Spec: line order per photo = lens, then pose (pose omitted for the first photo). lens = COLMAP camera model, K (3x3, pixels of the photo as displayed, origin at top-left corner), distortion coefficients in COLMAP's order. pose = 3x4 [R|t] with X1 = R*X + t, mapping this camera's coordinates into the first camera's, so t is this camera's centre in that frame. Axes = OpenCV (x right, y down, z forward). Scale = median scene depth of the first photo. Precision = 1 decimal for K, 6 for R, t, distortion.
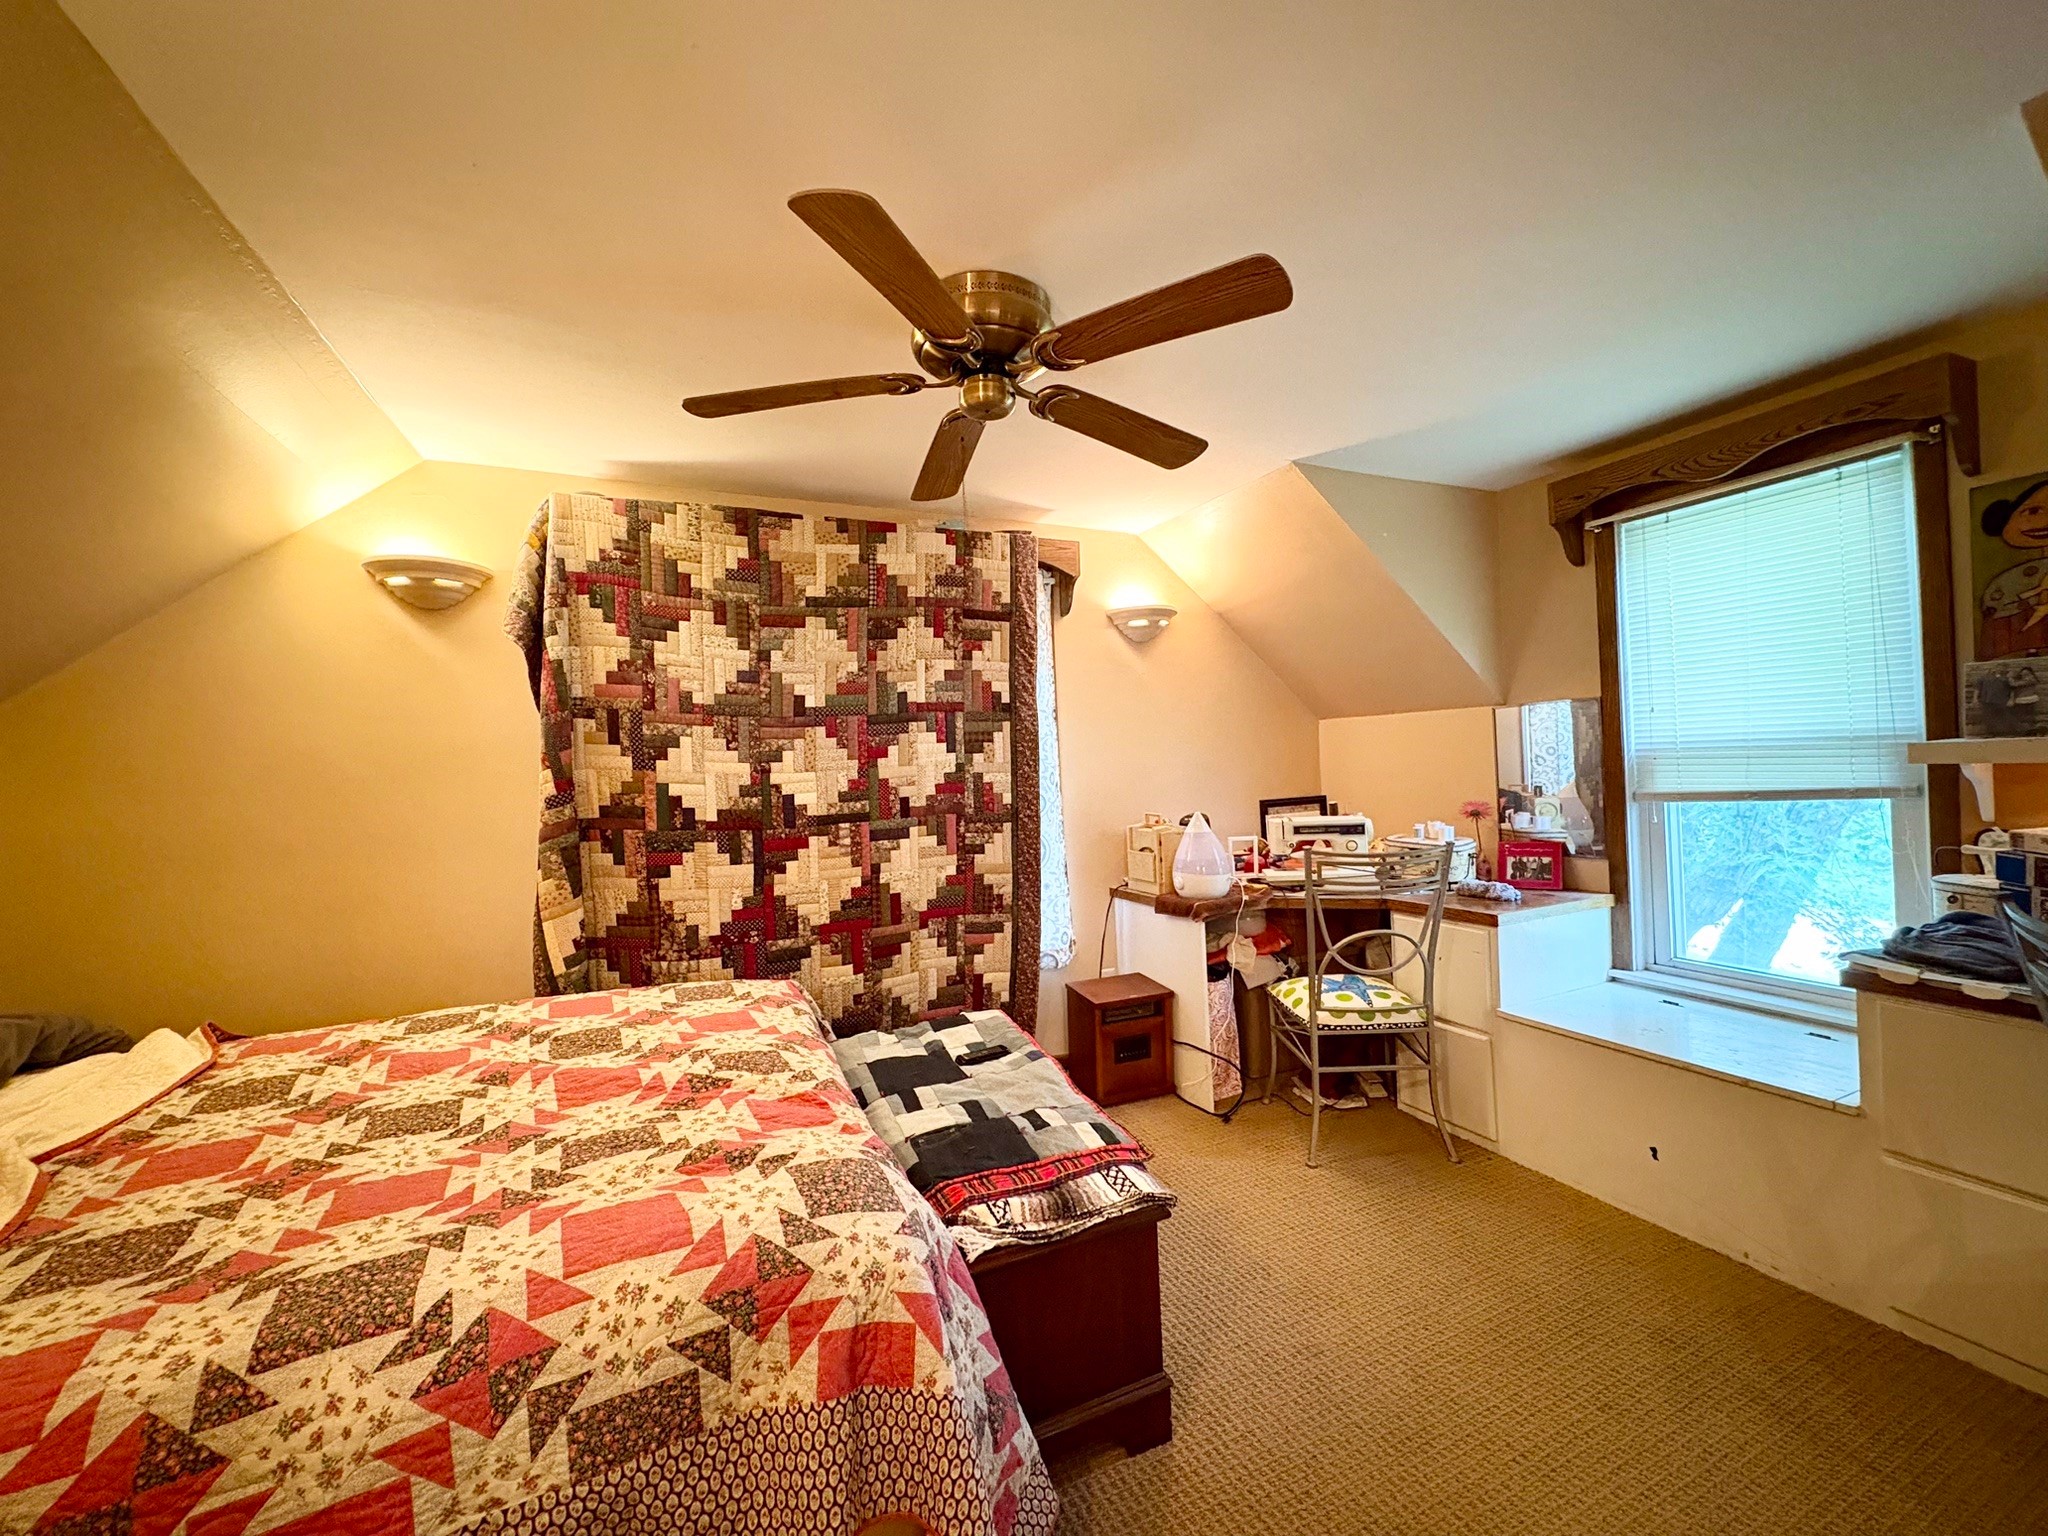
lens RADIAL K [[810.3, 0, 1022.2], [0, 810.3, 764.4], [0, 0, 1]] dist [0.000219, 0.000169]
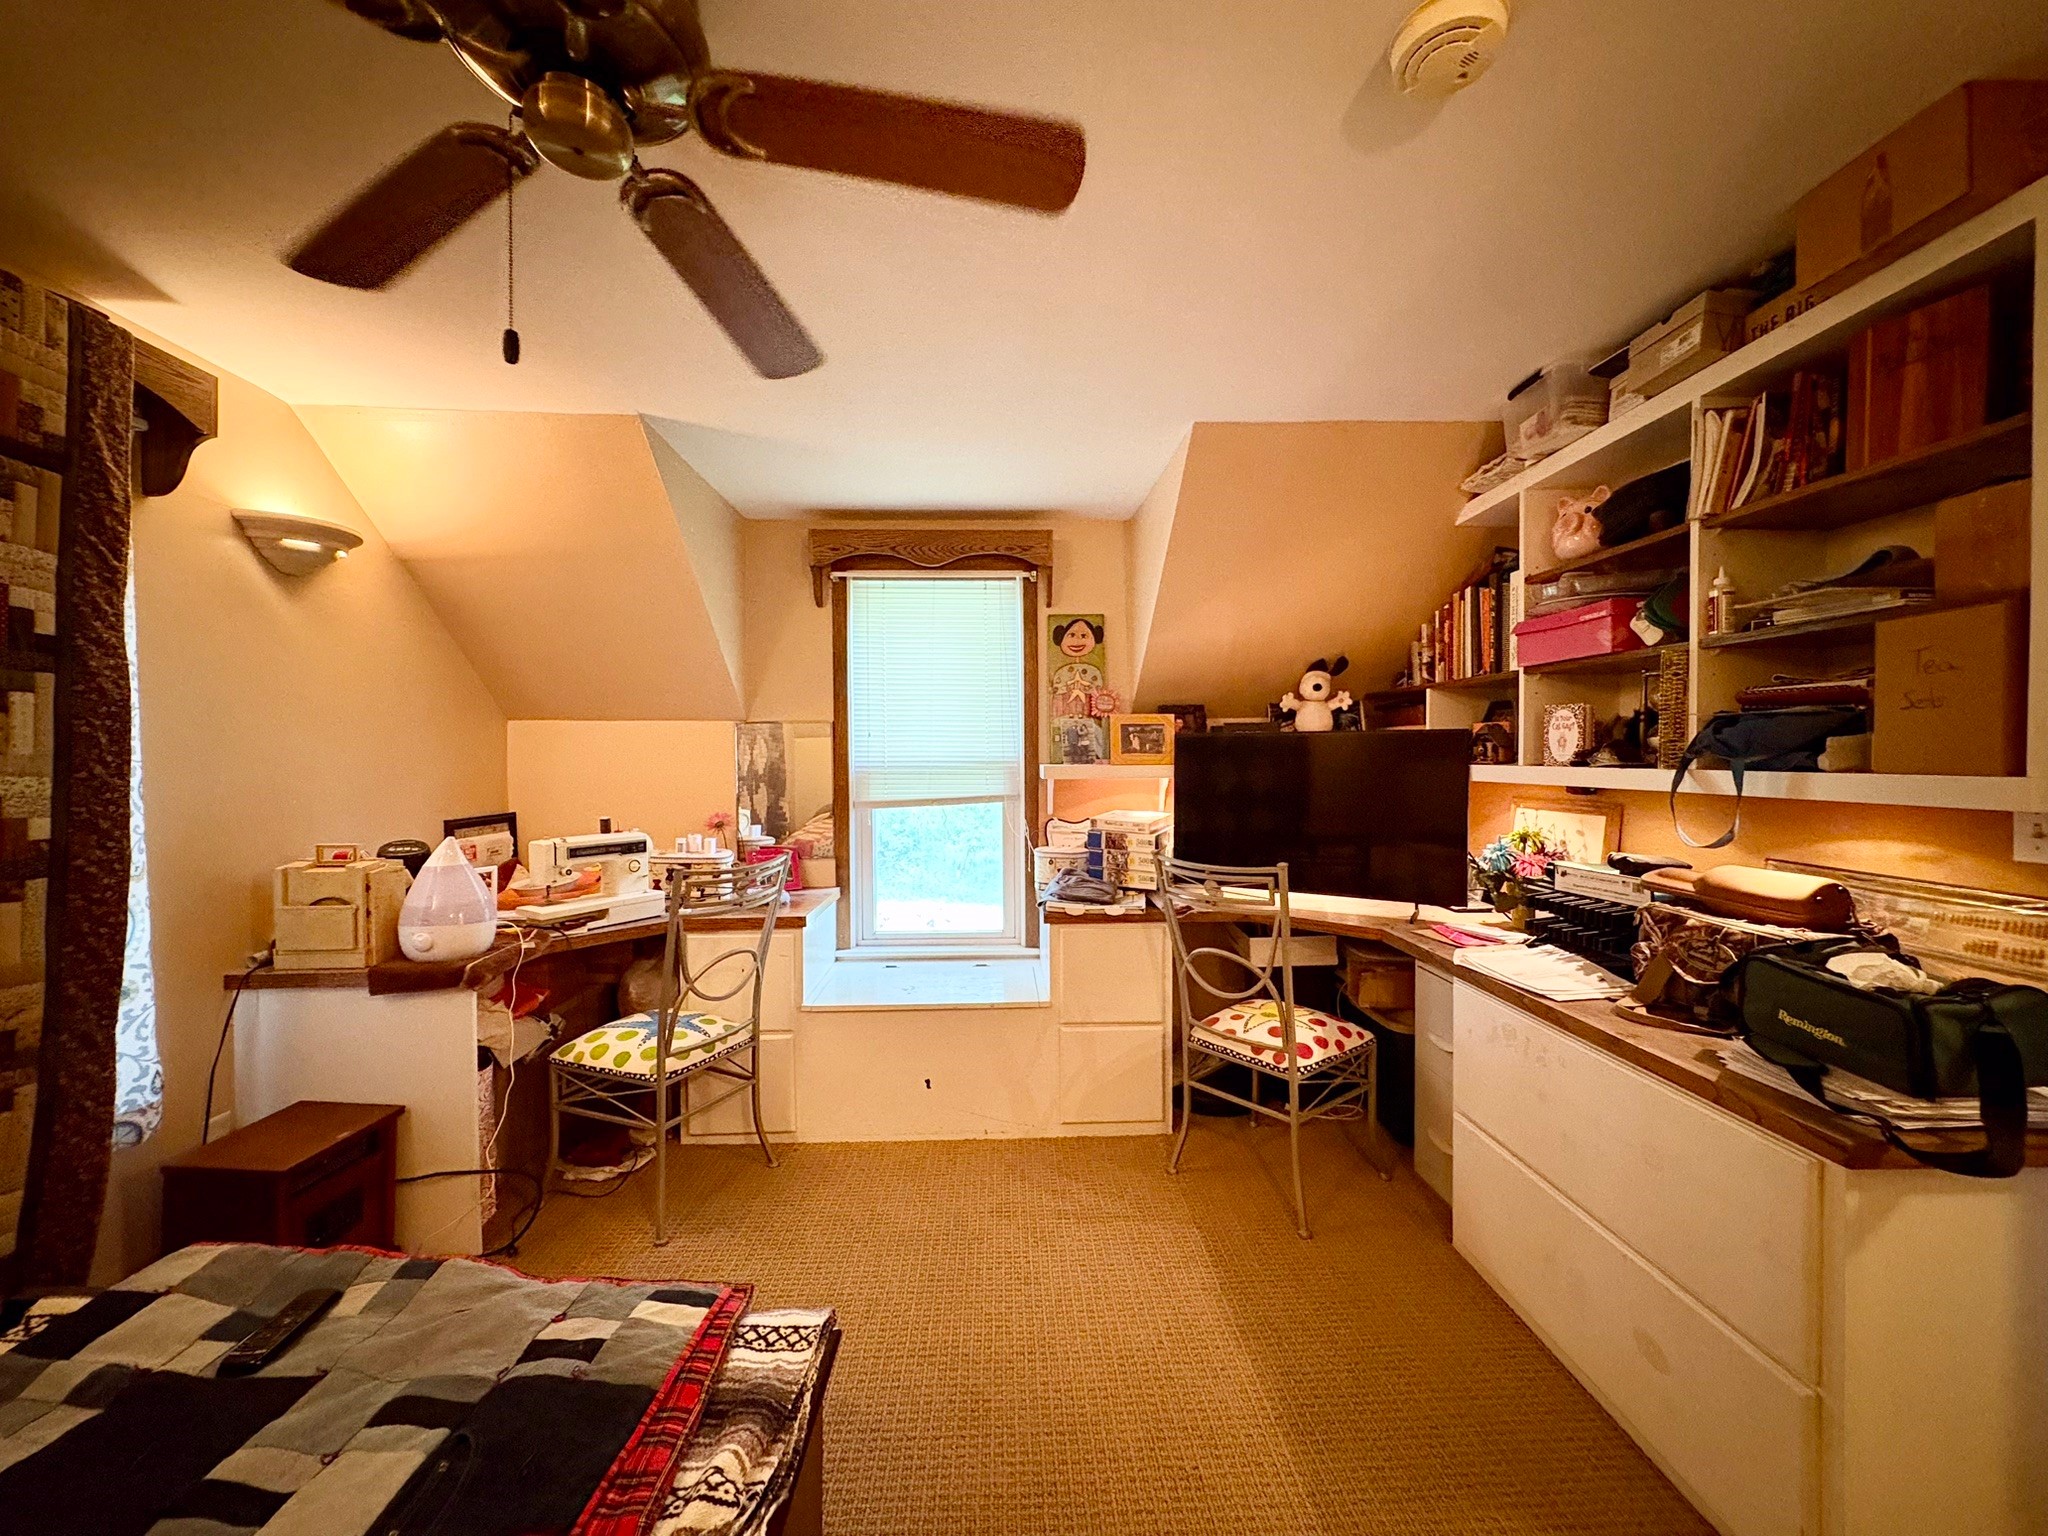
lens RADIAL K [[810.3, 0, 1022.2], [0, 810.3, 764.4], [0, 0, 1]] dist [0.000219, 0.000169]
pose [[0.384679, 0.031556, 0.922511, -0.256858], [-0.009467, 0.999498, -0.030242, 0.012697], [-0.923002, 0.002900, 0.384785, 0.277488]]
